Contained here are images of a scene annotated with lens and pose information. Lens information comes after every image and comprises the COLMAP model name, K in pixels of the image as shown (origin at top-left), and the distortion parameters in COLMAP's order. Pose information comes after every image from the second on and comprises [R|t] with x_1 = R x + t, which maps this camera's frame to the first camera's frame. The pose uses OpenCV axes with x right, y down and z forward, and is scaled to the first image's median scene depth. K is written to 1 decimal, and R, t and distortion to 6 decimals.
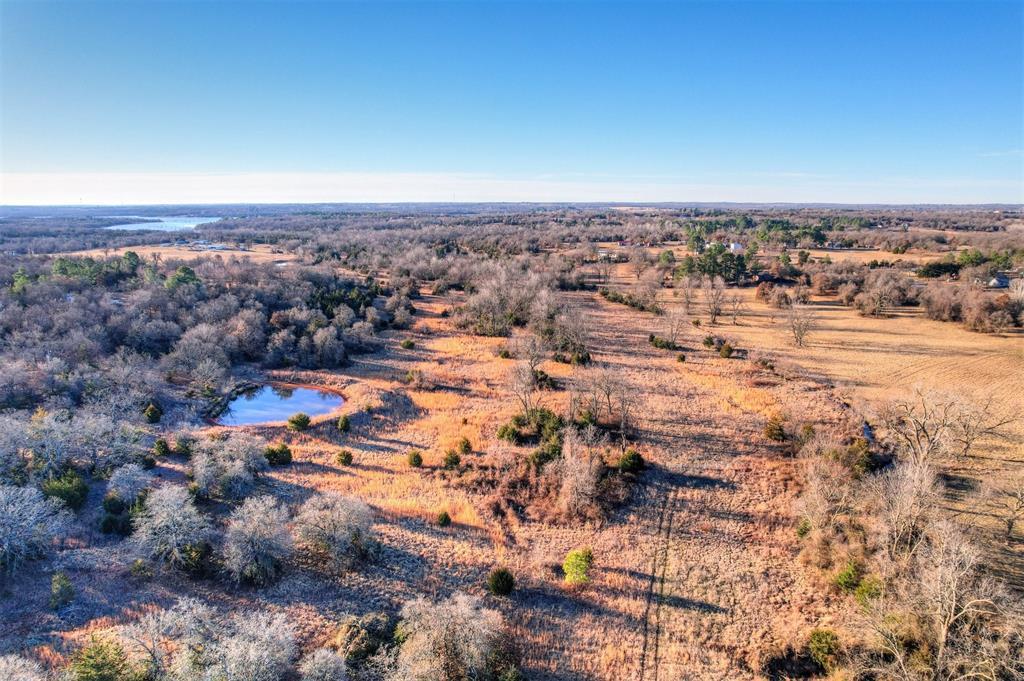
lens RADIAL K [[659.3, 0, 512.0], [0, 659.3, 340.5], [0, 0, 1]] dist [-0.075113, 0.068945]
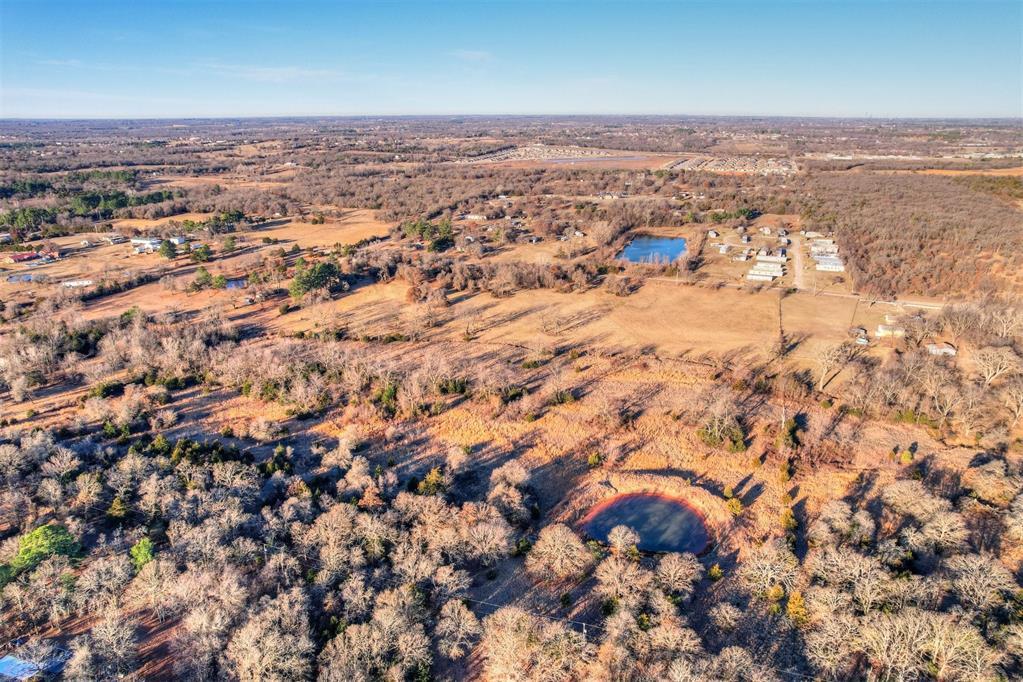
lens RADIAL K [[662.0, 0, 511.5], [0, 662.0, 341.0], [0, 0, 1]] dist [-0.080229, 0.073604]
pose [[0.362394, -0.308765, 0.879395, -1.882427], [0.201404, 0.947181, 0.249568, -0.757437], [-0.910004, 0.086672, 0.405439, 0.985912]]
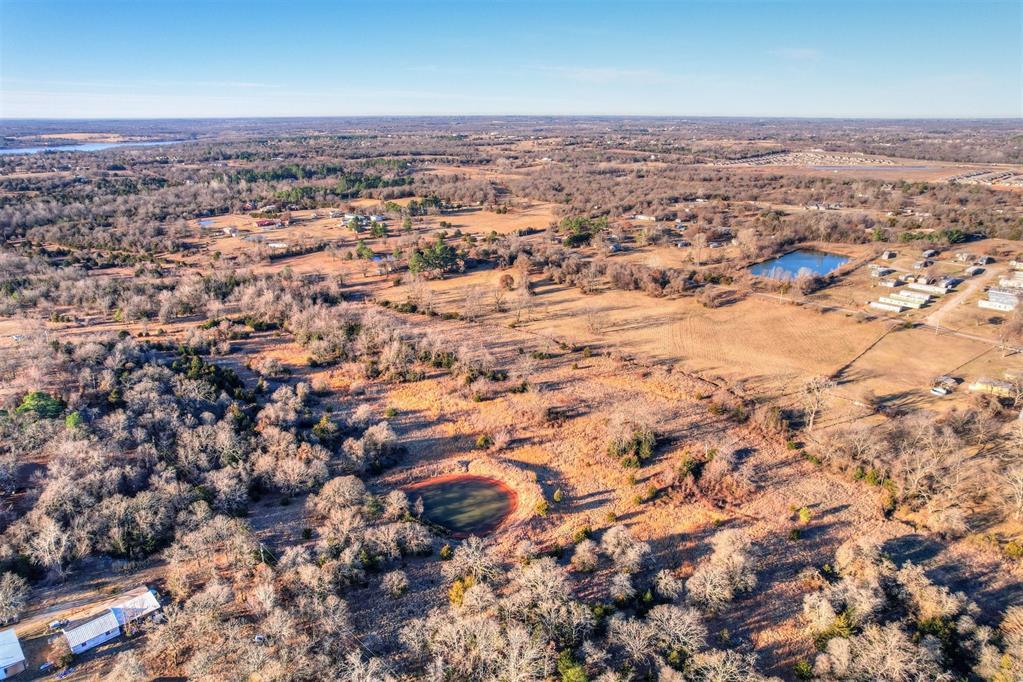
lens RADIAL K [[662.0, 0, 511.5], [0, 662.0, 341.0], [0, 0, 1]] dist [-0.080229, 0.073604]
pose [[0.727165, -0.227597, 0.647635, -1.384195], [0.148567, 0.973256, 0.175217, -0.543749], [-0.670193, -0.031195, 0.741531, 0.043763]]
